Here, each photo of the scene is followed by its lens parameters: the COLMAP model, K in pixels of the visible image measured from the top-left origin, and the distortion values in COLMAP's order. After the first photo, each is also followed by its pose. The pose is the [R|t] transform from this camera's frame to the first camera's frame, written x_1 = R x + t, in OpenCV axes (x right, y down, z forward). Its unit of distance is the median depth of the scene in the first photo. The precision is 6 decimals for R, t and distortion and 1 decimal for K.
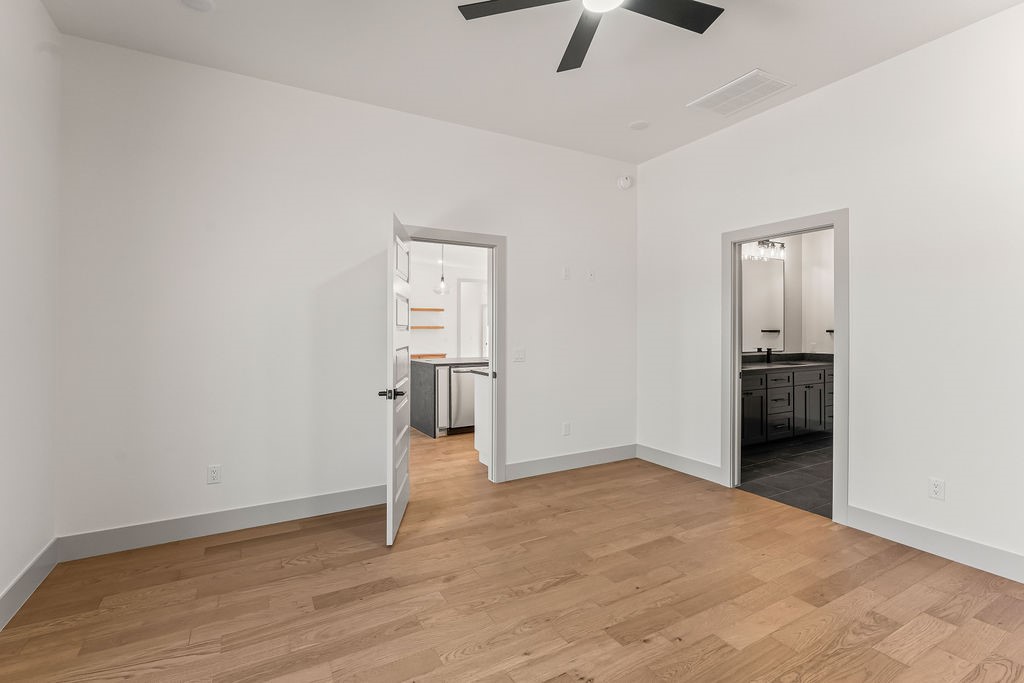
lens RADIAL K [[460.1, 0, 508.5], [0, 460.1, 298.1], [0, 0, 1]] dist [0.000177, -0.000066]
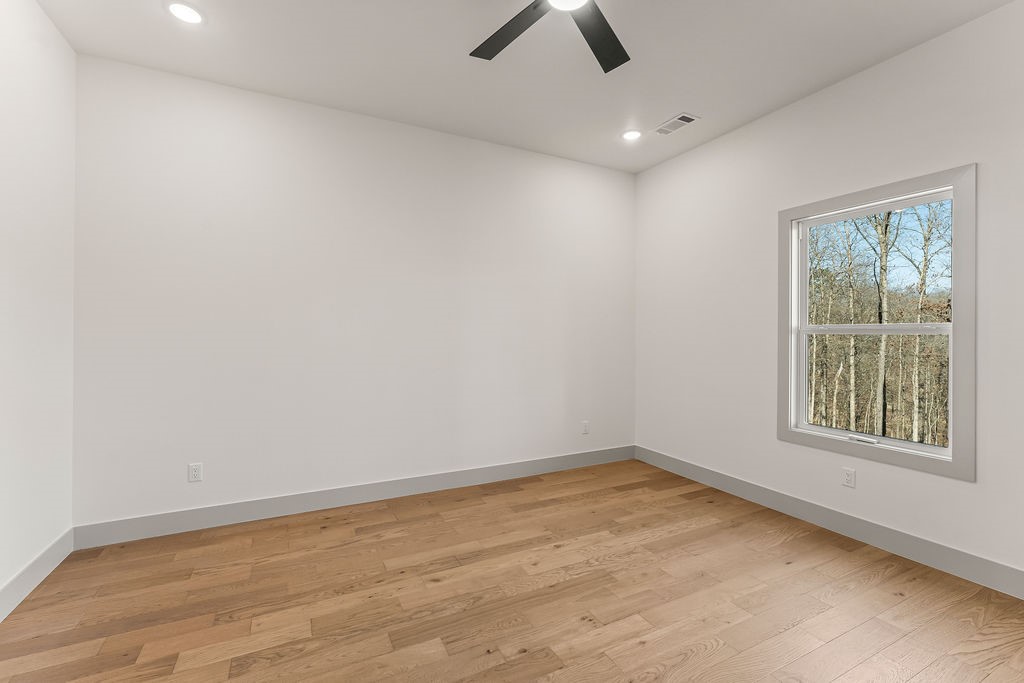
lens RADIAL K [[435.0, 0, 505.3], [0, 435.0, 334.7], [0, 0, 1]] dist [0.000342, 0.000027]
pose [[-0.998718, -0.006339, 0.050213, 0.265450], [-0.009914, 0.997407, -0.071282, 0.123691], [-0.049631, -0.071688, -0.996192, 1.771200]]
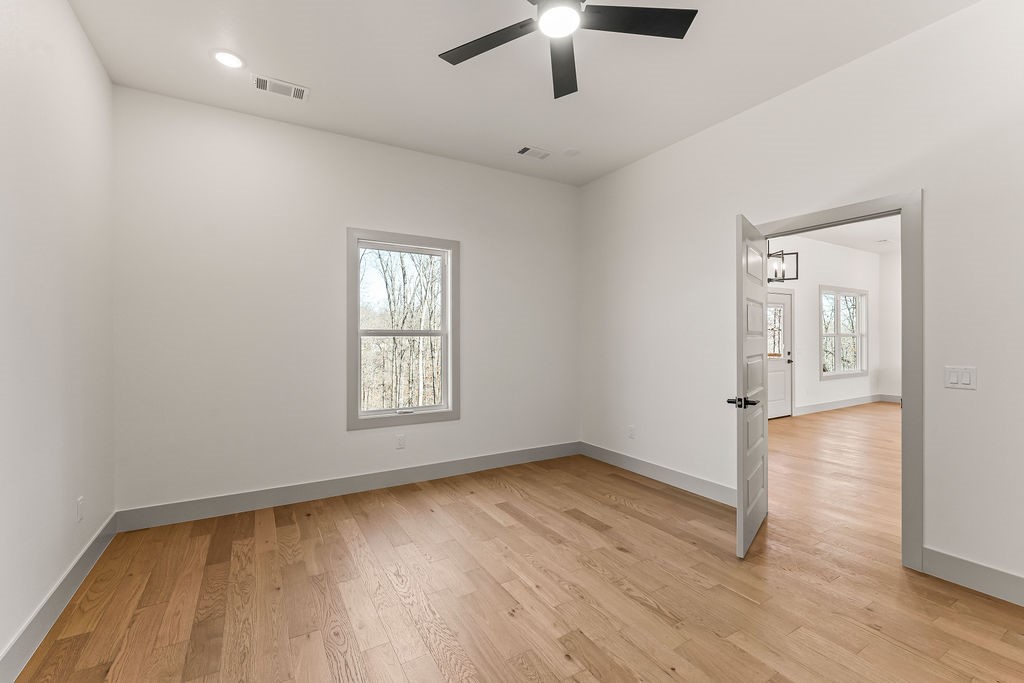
lens RADIAL K [[432.7, 0, 504.0], [0, 432.7, 337.6], [0, 0, 1]] dist [-0.001752, 0.000106]
pose [[0.017080, -0.005013, -0.999842, 1.083953], [0.073815, 0.997265, -0.003739, 0.061469], [0.997126, -0.073740, 0.017403, 0.805920]]
